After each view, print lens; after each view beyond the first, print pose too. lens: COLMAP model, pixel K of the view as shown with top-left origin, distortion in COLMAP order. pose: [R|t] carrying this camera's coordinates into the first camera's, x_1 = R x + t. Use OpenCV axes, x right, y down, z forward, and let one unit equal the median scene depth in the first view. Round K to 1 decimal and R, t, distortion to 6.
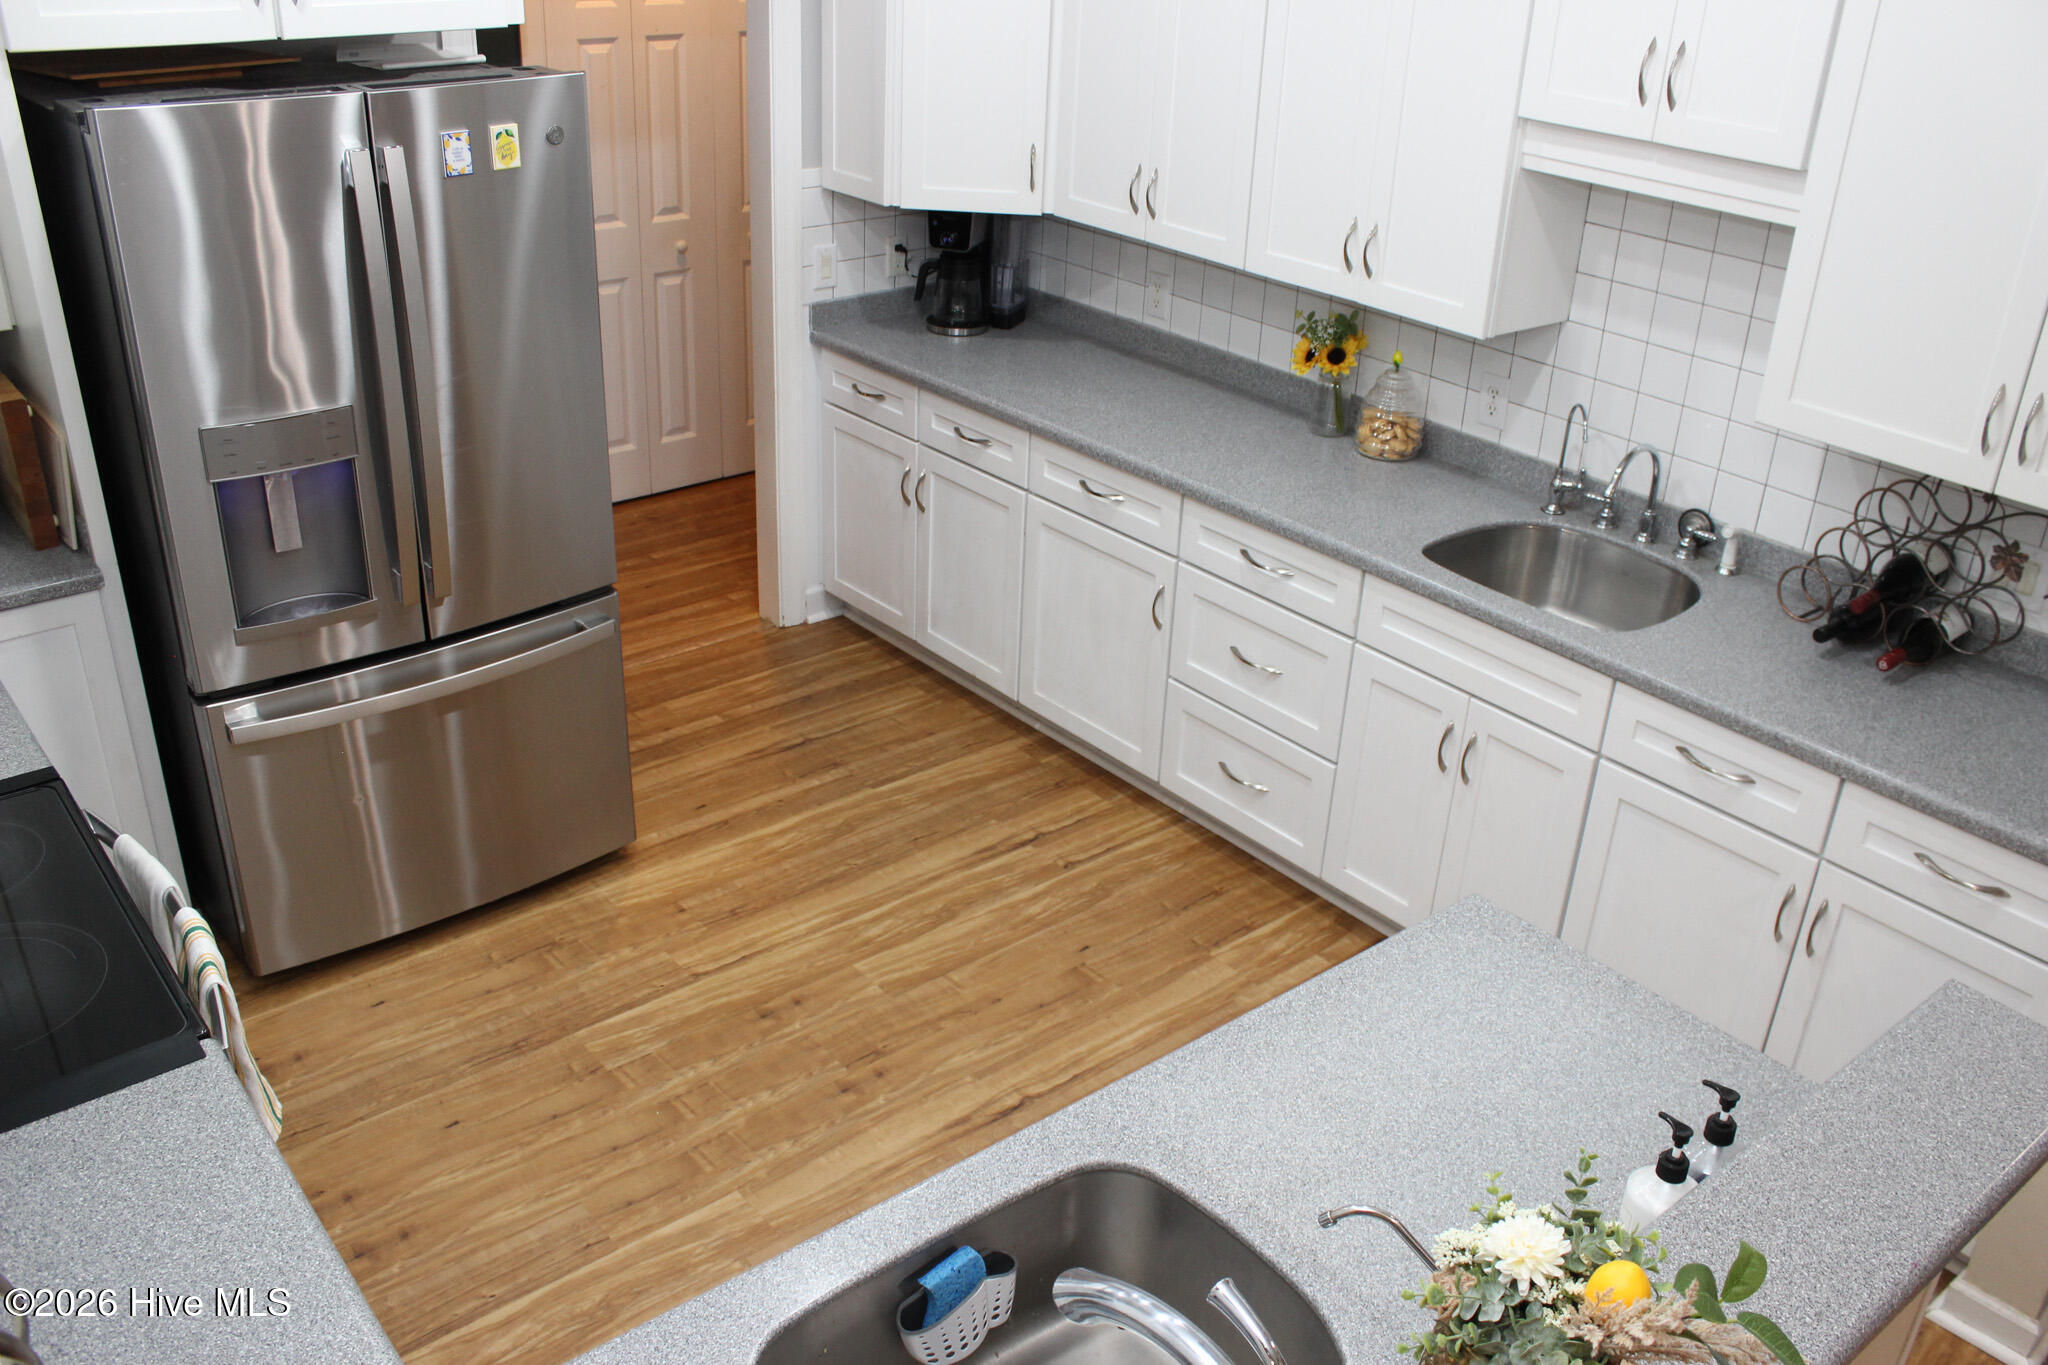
lens RADIAL K [[1722.5, 0, 1024.0], [0, 1722.5, 682.5], [0, 0, 1]] dist [-0.161564, 0.155195]
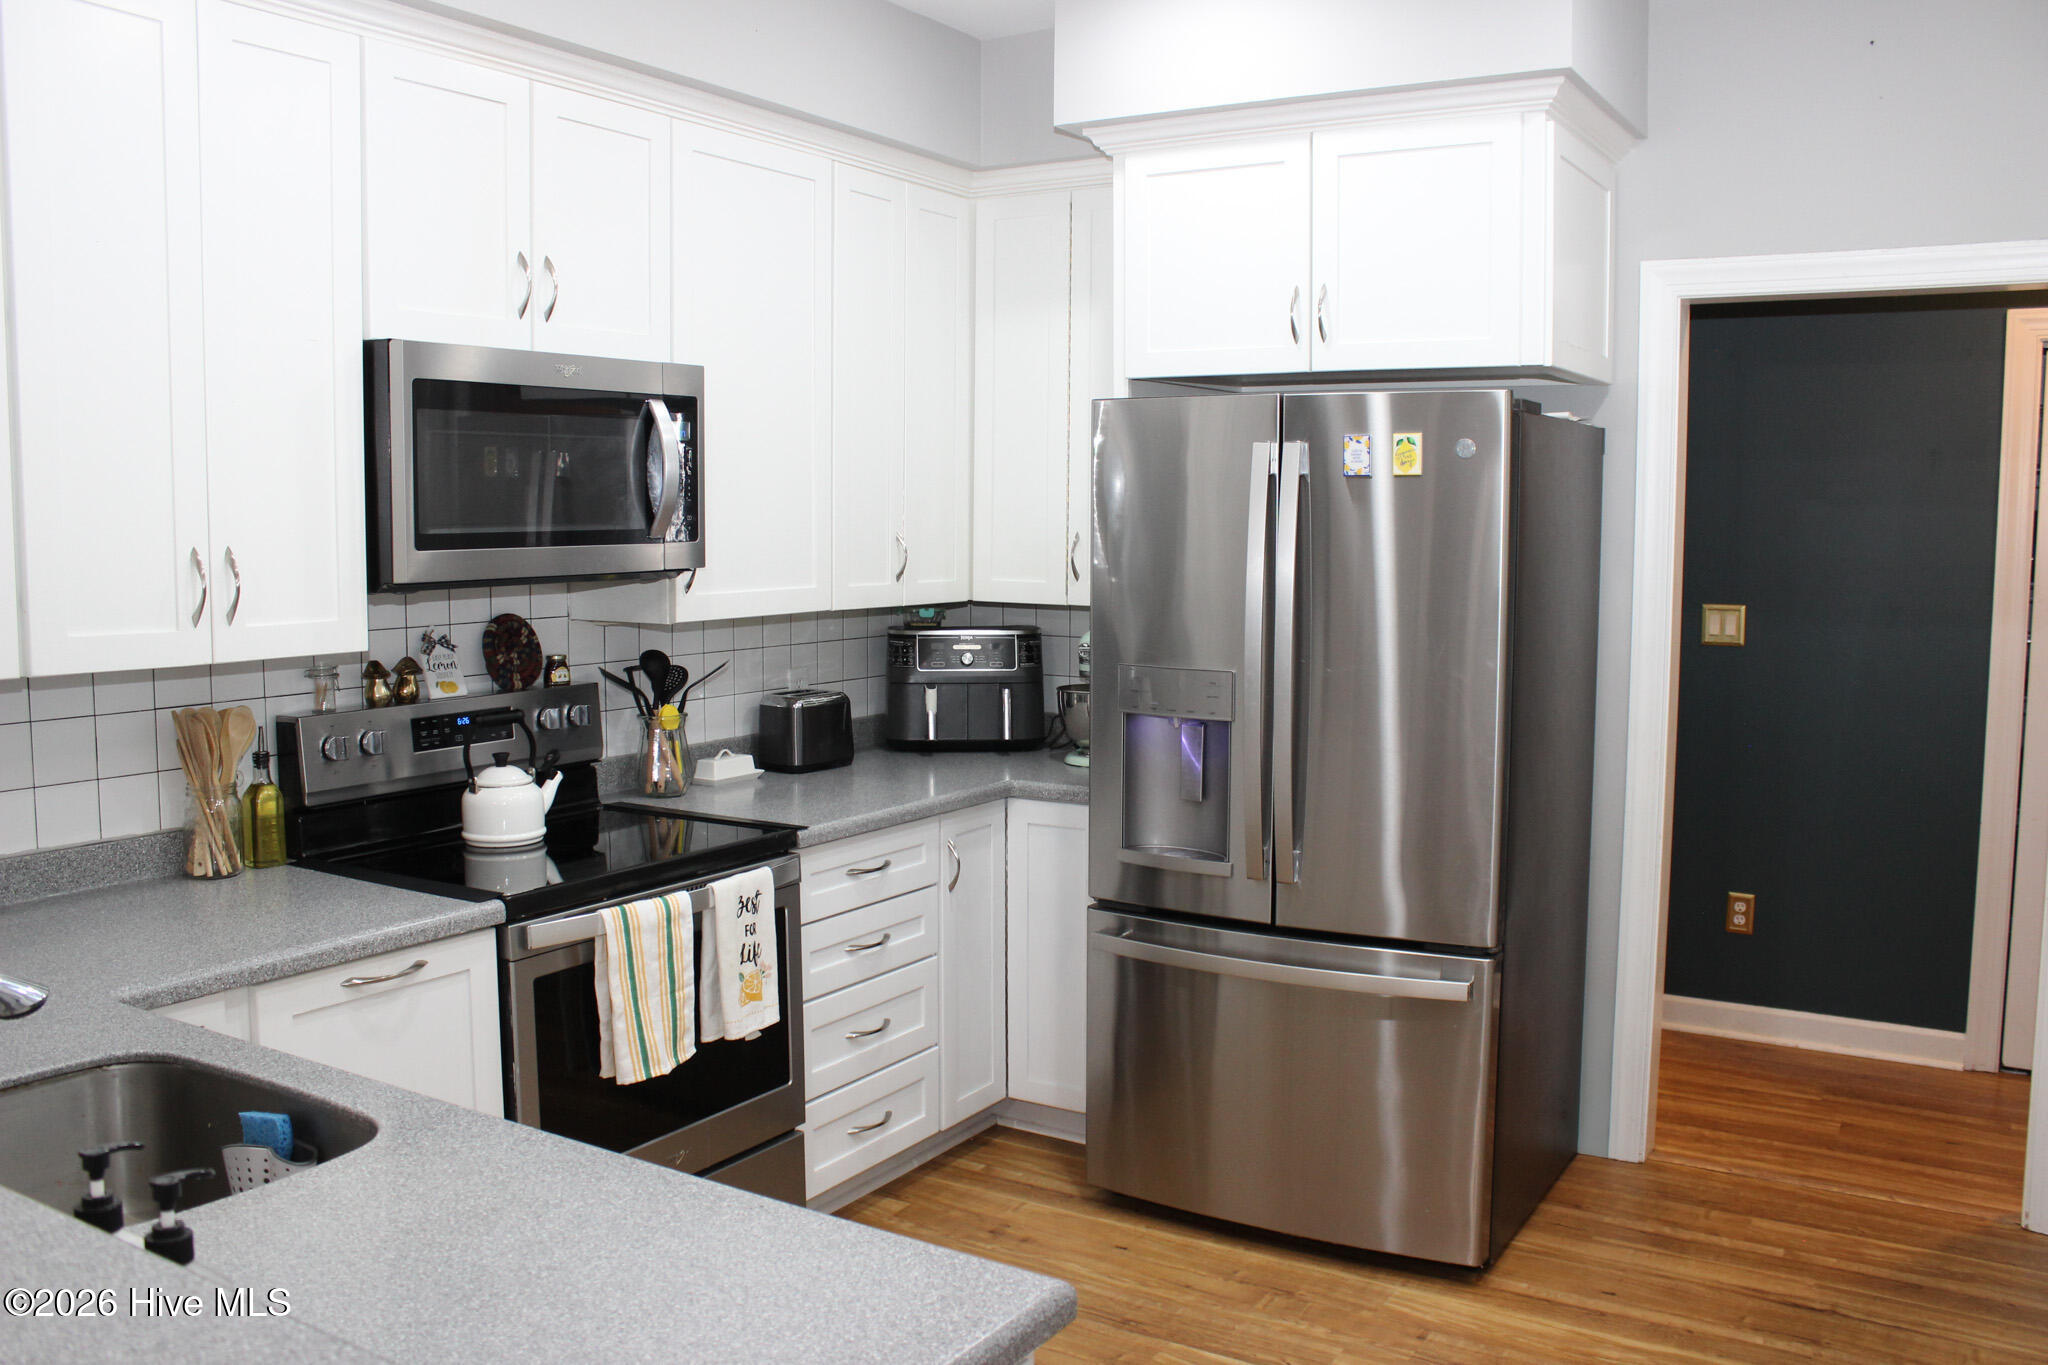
lens RADIAL K [[1722.5, 0, 1024.0], [0, 1722.5, 682.5], [0, 0, 1]] dist [-0.161564, 0.155195]
pose [[0.315233, 0.056215, -0.947348, 0.479451], [-0.421502, 0.902674, -0.086692, -0.003034], [0.850273, 0.426637, 0.308248, 0.421265]]
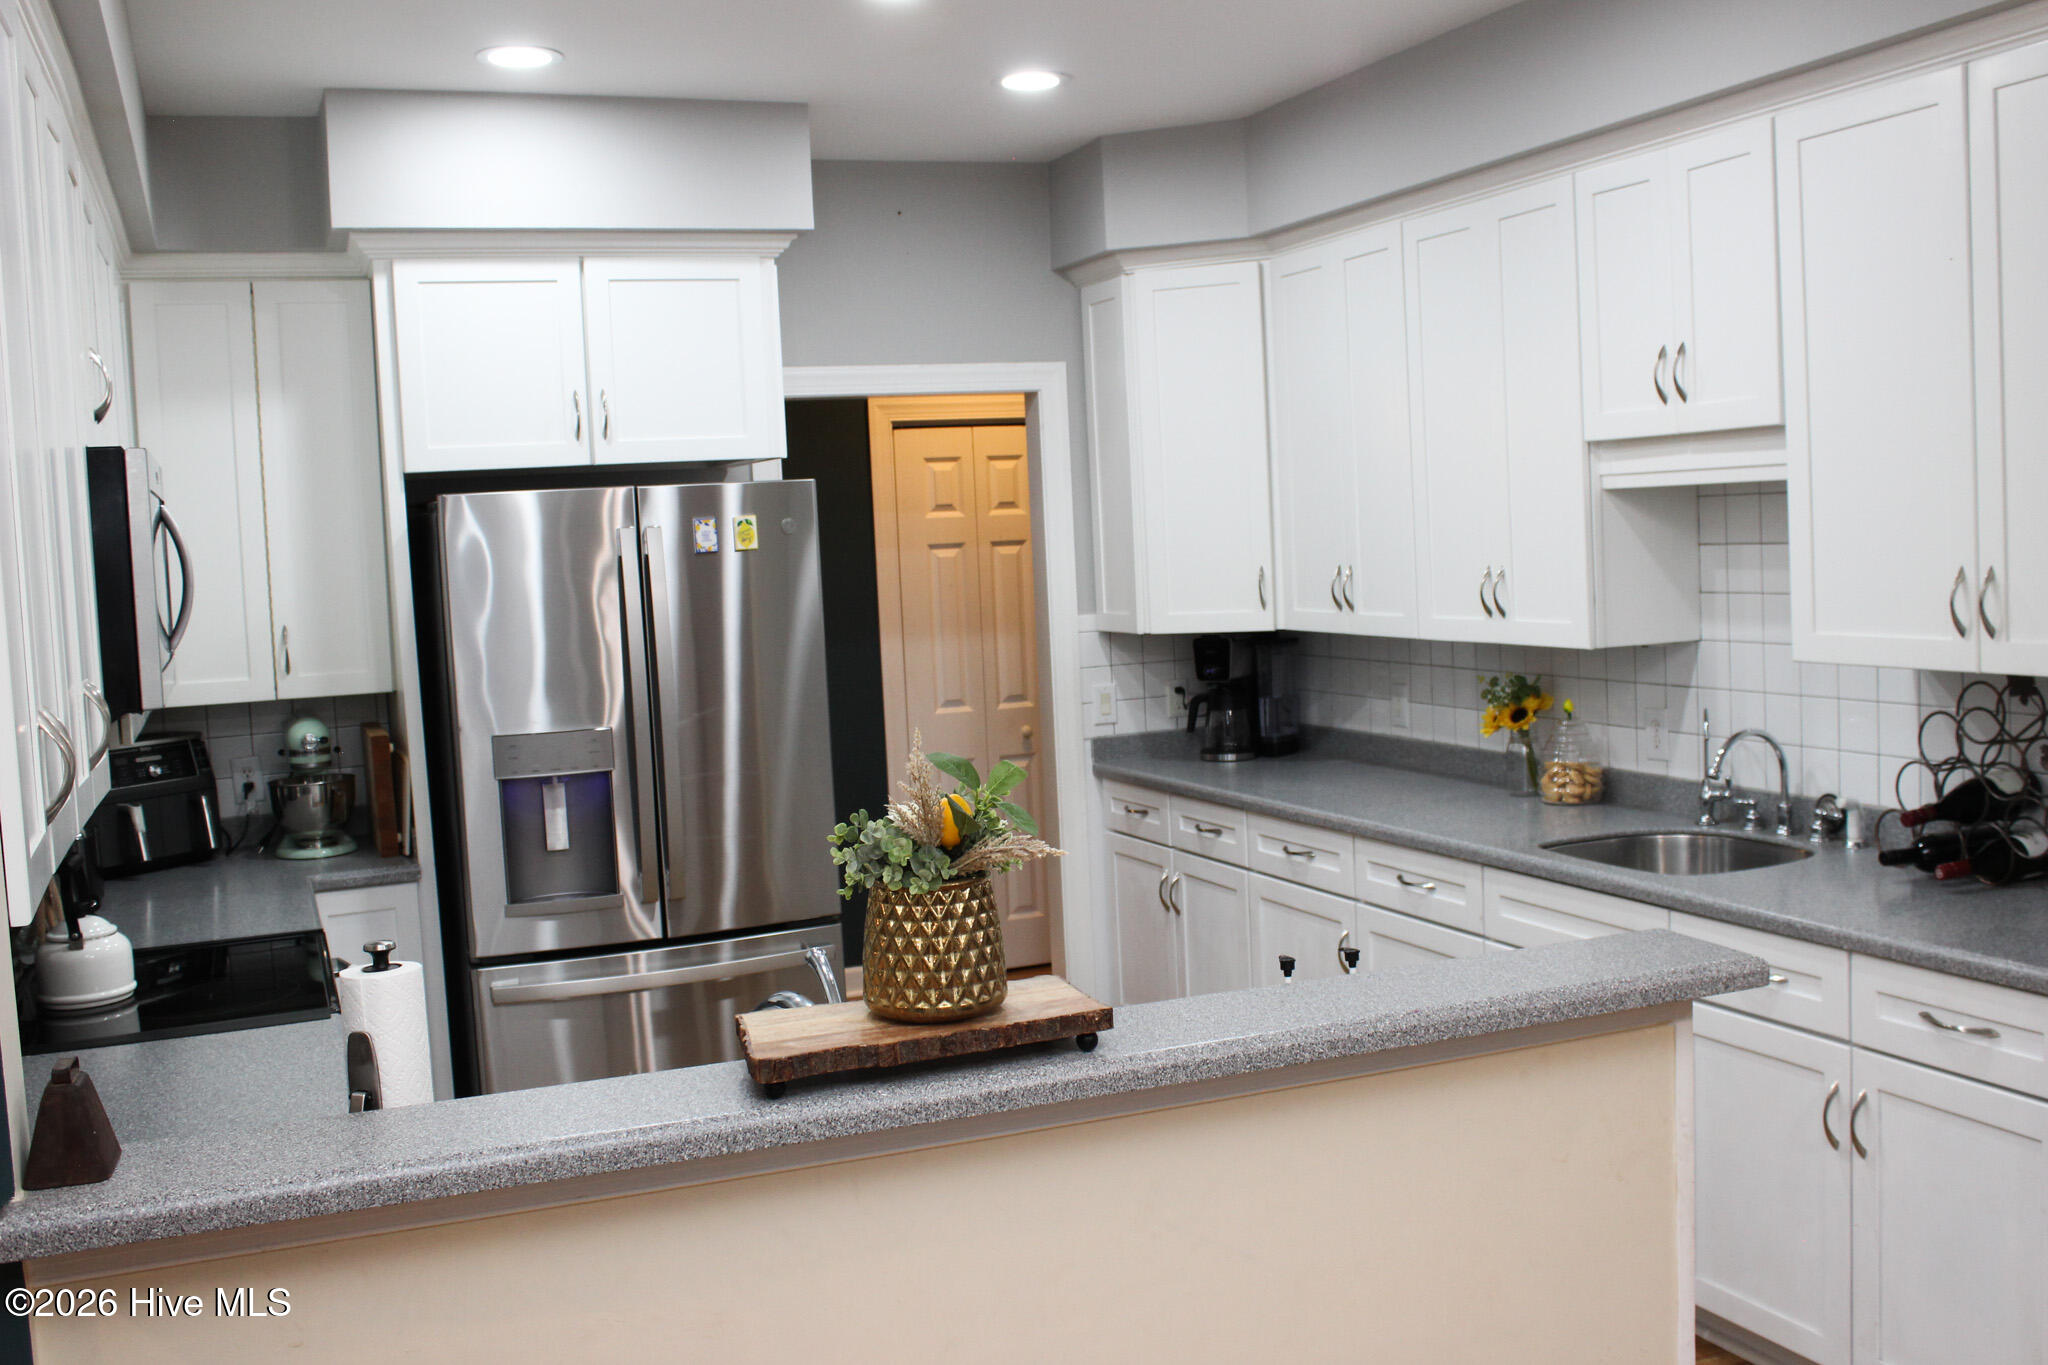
lens RADIAL K [[1968.2, 0, 1024.9], [0, 1968.2, 669.5], [0, 0, 1]] dist [-0.136654, 0.148131]
pose [[0.947710, -0.064211, -0.312605, 0.274881], [-0.060780, 0.925303, -0.374327, 0.251971], [0.313290, 0.373754, 0.873016, -0.153525]]
